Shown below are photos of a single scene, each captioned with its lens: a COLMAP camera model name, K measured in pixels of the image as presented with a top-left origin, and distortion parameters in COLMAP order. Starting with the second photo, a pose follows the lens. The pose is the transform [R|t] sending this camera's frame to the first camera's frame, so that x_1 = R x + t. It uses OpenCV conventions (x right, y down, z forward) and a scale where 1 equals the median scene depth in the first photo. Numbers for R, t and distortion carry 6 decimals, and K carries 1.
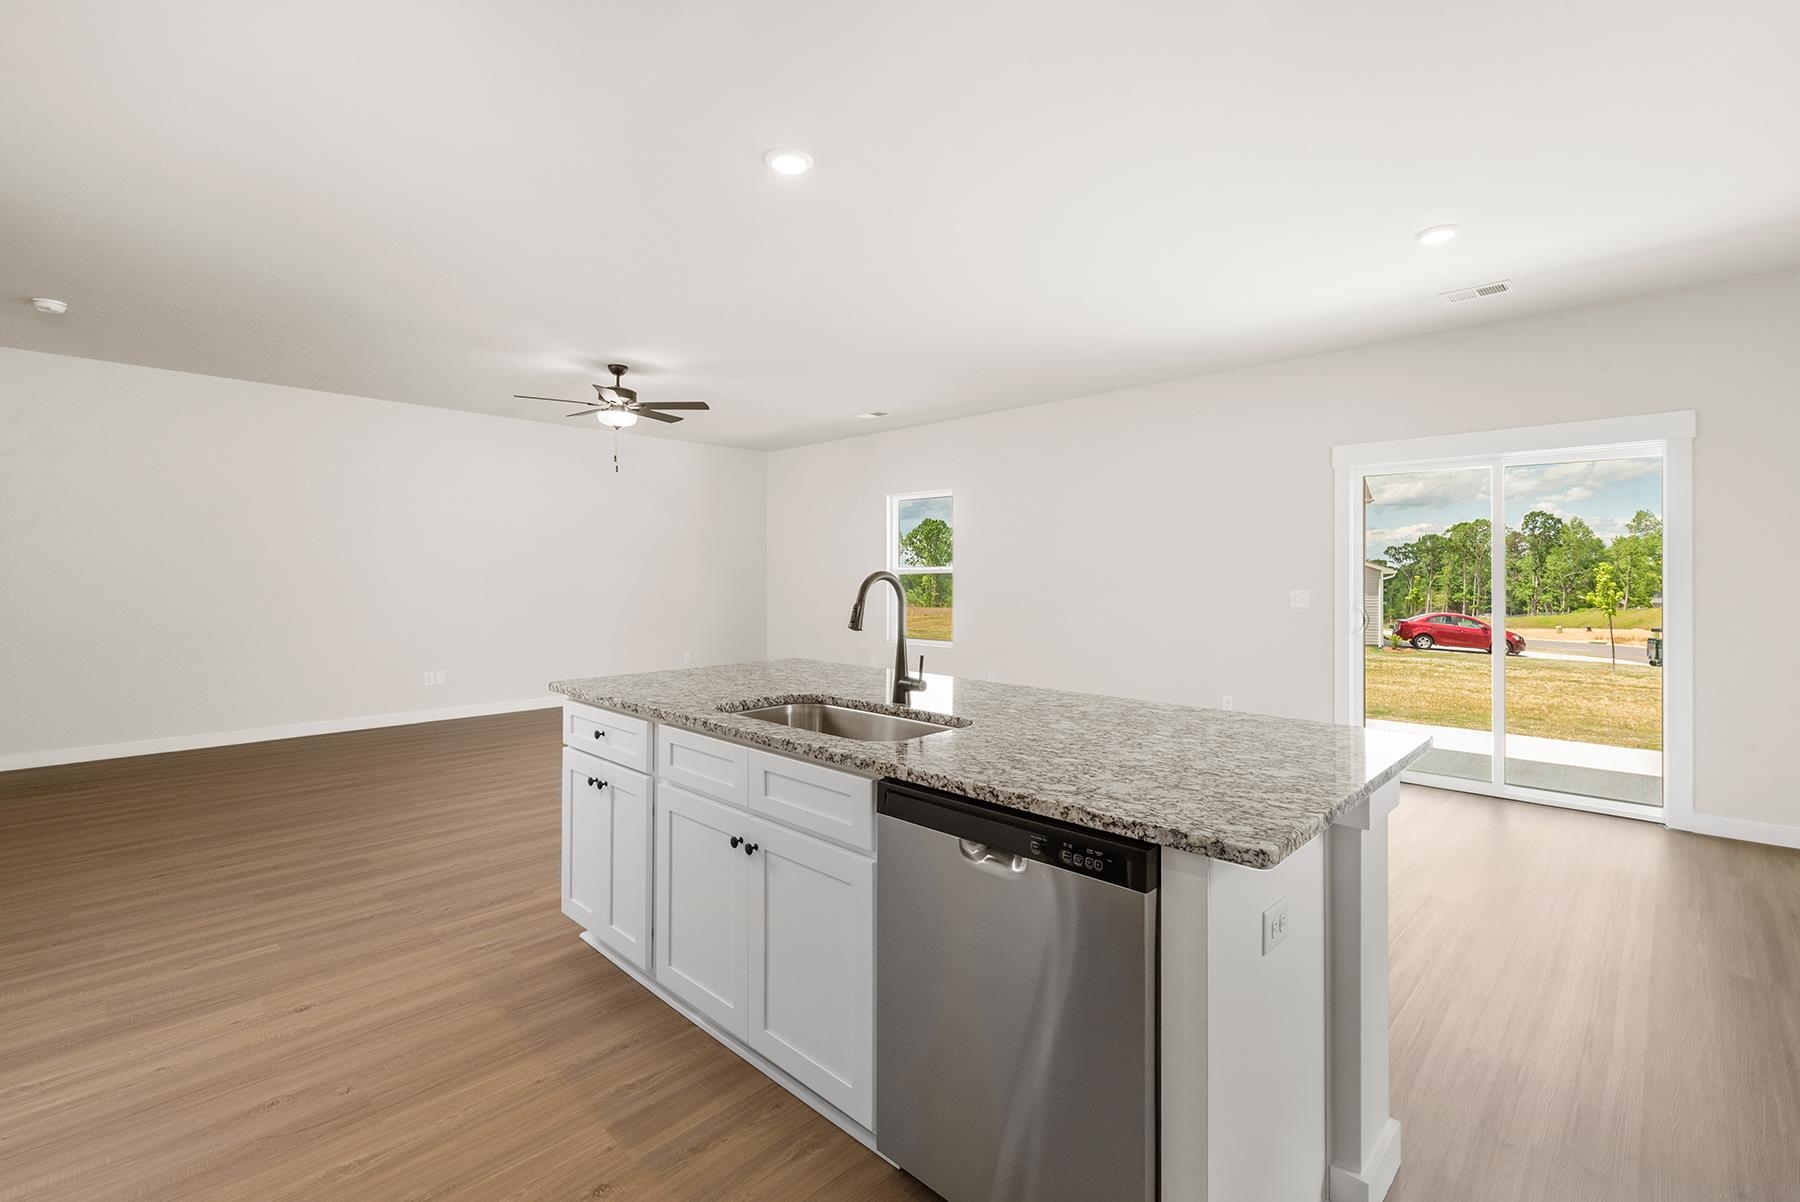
lens RADIAL K [[785.2, 0, 901.9], [0, 785.2, 576.3], [0, 0, 1]] dist [0.000012, -0.000002]
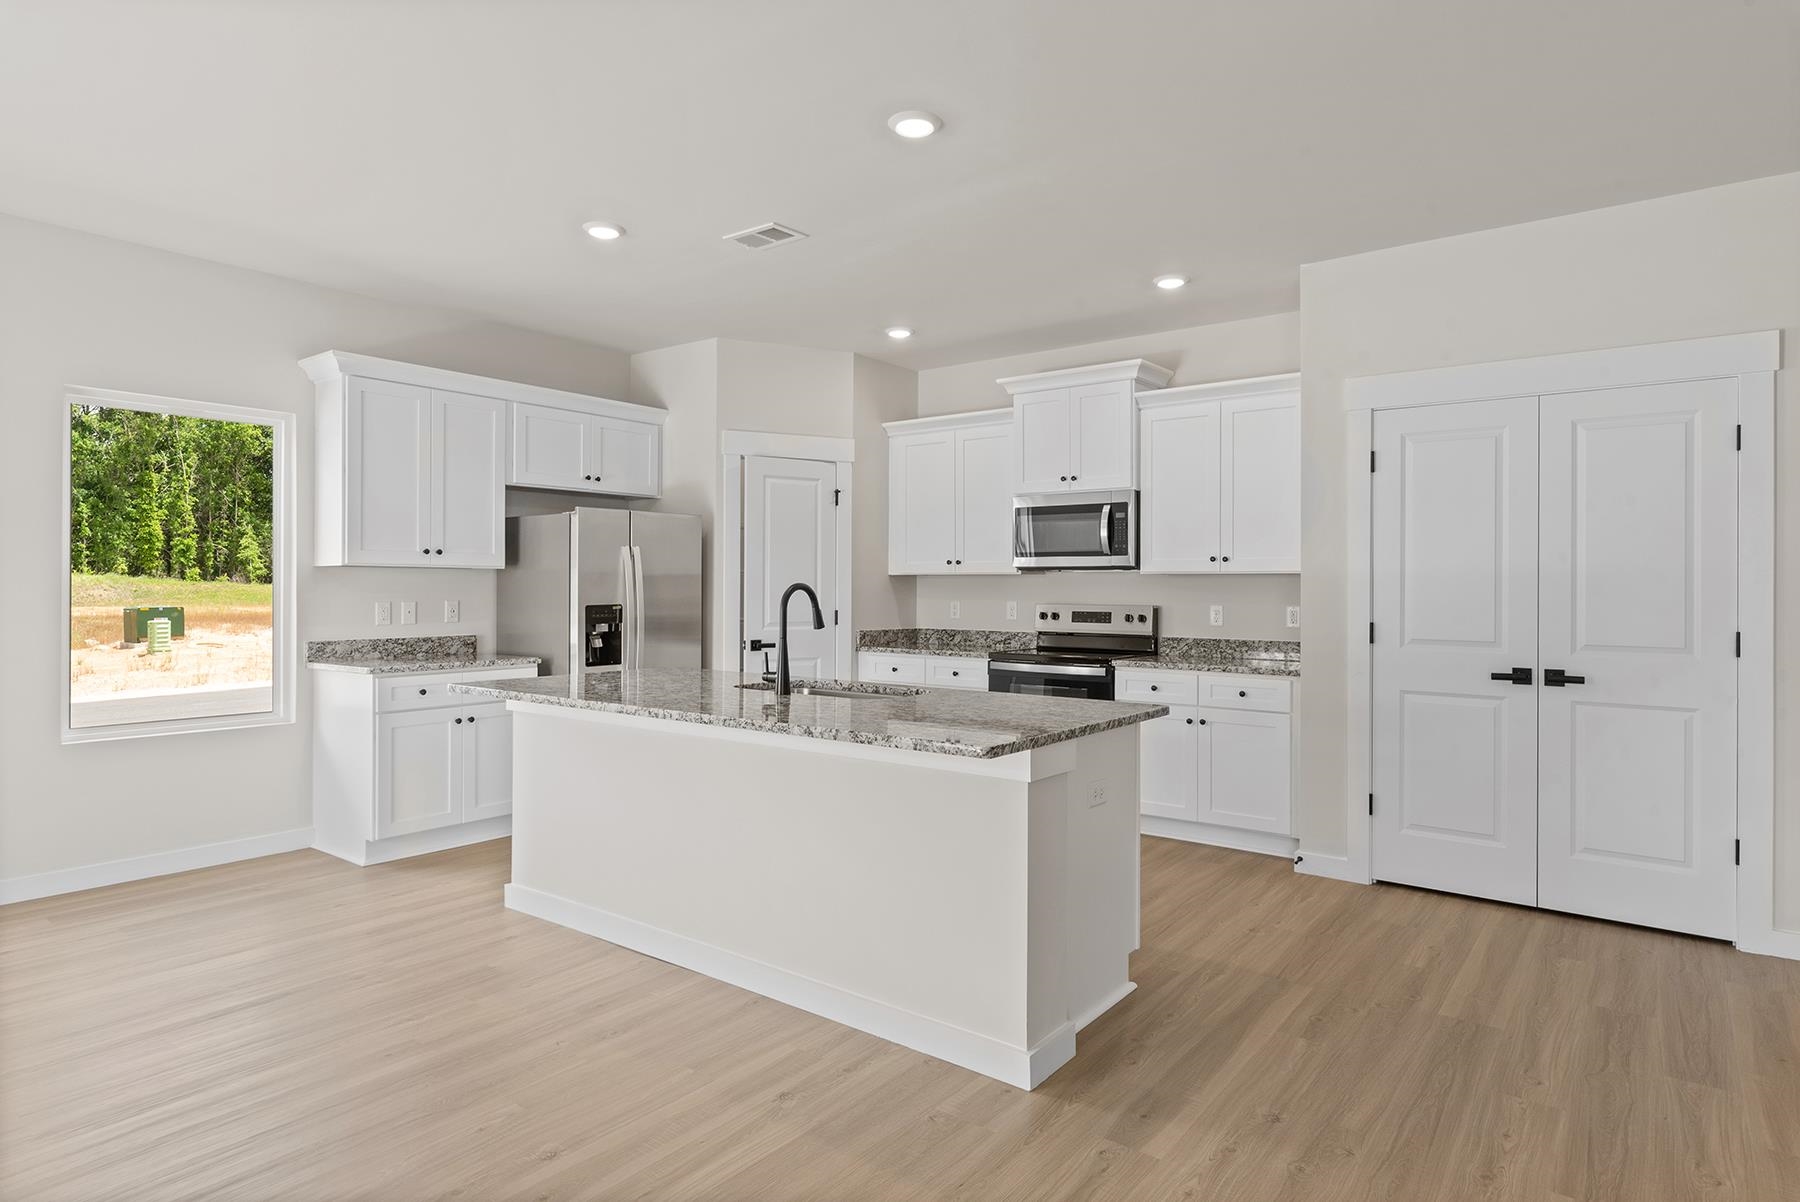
lens RADIAL K [[1002.1, 0, 896.6], [0, 1002.1, 583.3], [0, 0, 1]] dist [0.002384, 0.000471]
pose [[-0.994266, -0.008743, -0.106575, -0.006561], [-0.008088, 0.999946, -0.006580, 0.001780], [0.106627, -0.005680, -0.994283, 2.133215]]
